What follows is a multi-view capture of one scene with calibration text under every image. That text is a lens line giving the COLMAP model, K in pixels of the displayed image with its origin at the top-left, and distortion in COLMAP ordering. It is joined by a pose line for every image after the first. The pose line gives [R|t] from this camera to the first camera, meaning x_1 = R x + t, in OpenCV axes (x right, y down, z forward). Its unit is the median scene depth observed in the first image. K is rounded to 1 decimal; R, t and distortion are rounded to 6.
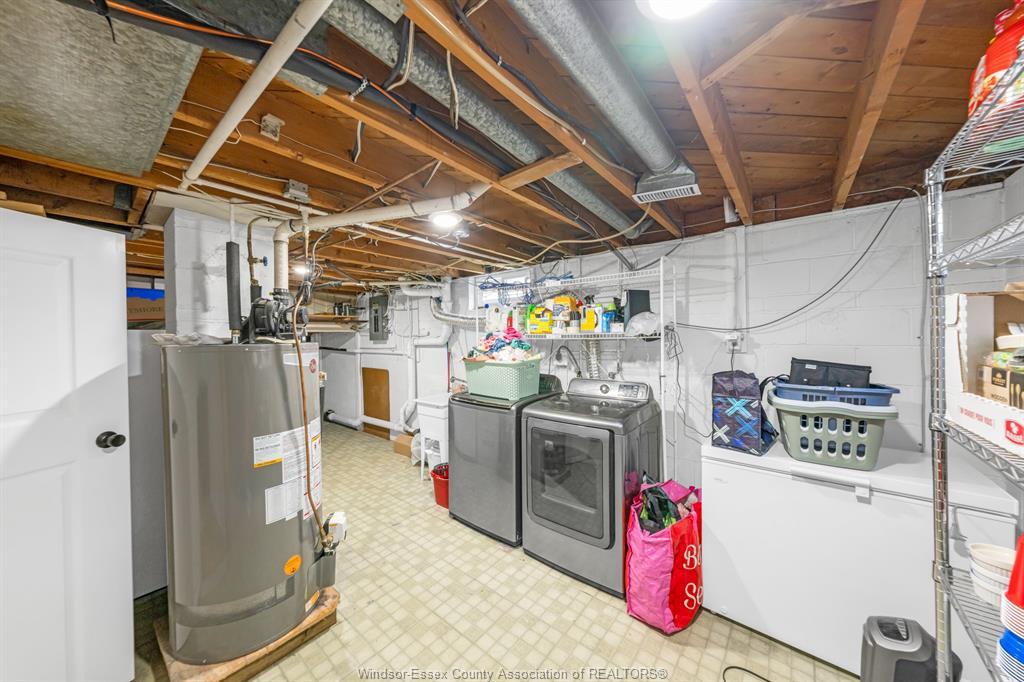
lens RADIAL K [[348.6, 0, 510.7], [0, 348.6, 341.7], [0, 0, 1]] dist [-0.005072, 0.000218]
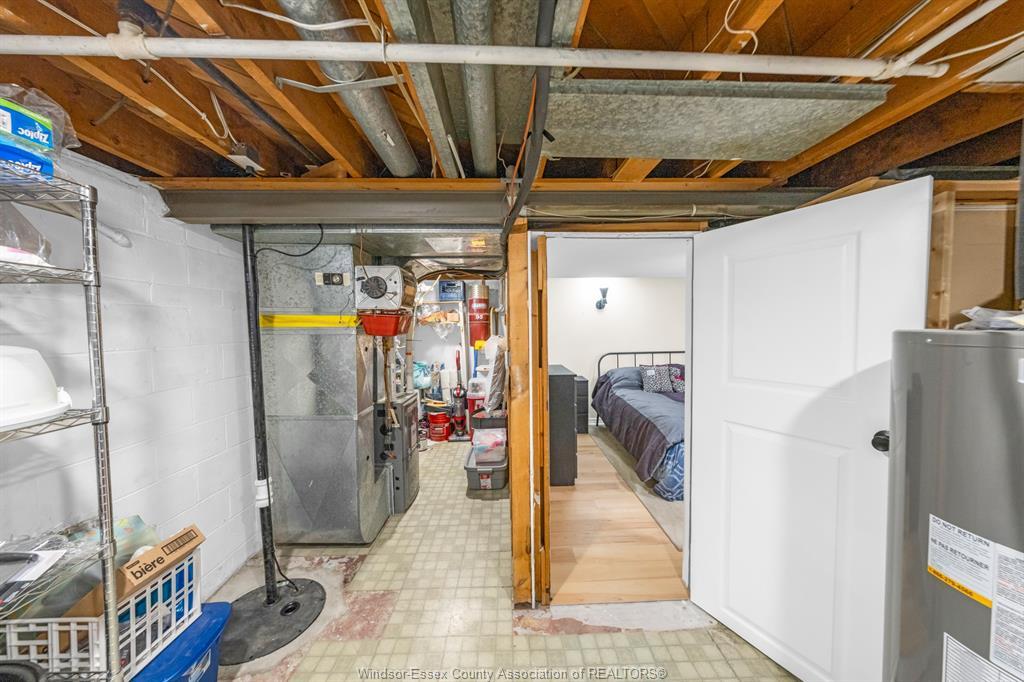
lens RADIAL K [[348.6, 0, 510.7], [0, 348.6, 341.7], [0, 0, 1]] dist [-0.005072, 0.000218]
pose [[-0.757489, 0.050392, -0.650900, 0.025575], [0.017528, 0.998227, 0.056884, -0.009343], [0.652612, 0.031680, -0.757029, 0.538378]]
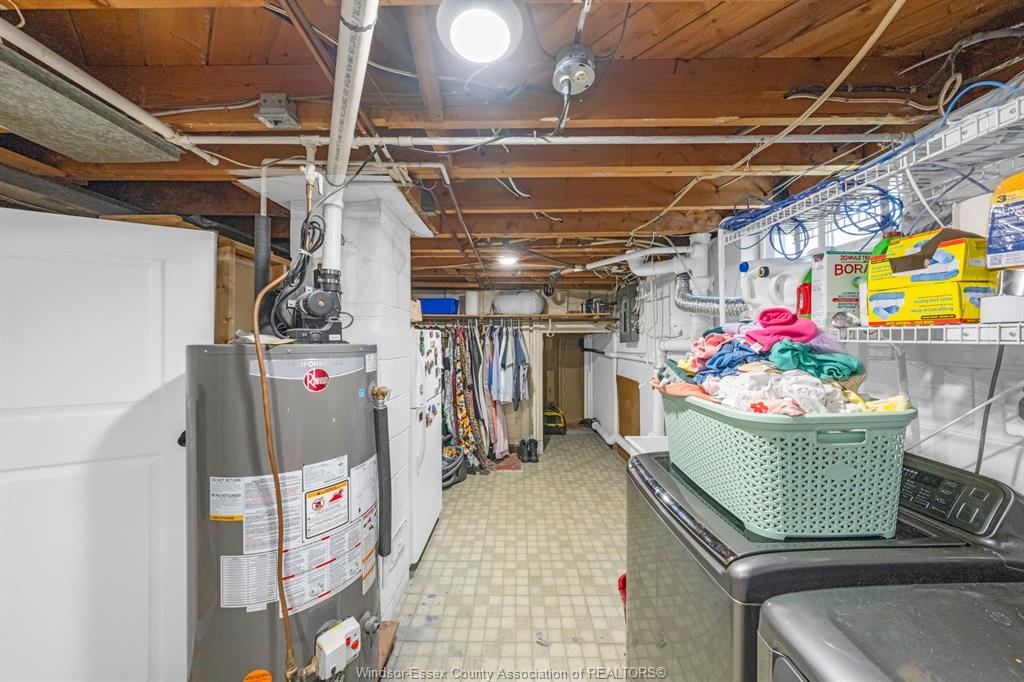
lens RADIAL K [[343.8, 0, 509.5], [0, 343.8, 342.1], [0, 0, 1]] dist [-0.000289, 0.000087]
pose [[0.622587, 0.010861, -0.782475, 0.100991], [-0.014933, 0.999887, 0.001998, -0.004570], [0.782408, 0.010441, 0.622679, 0.573806]]
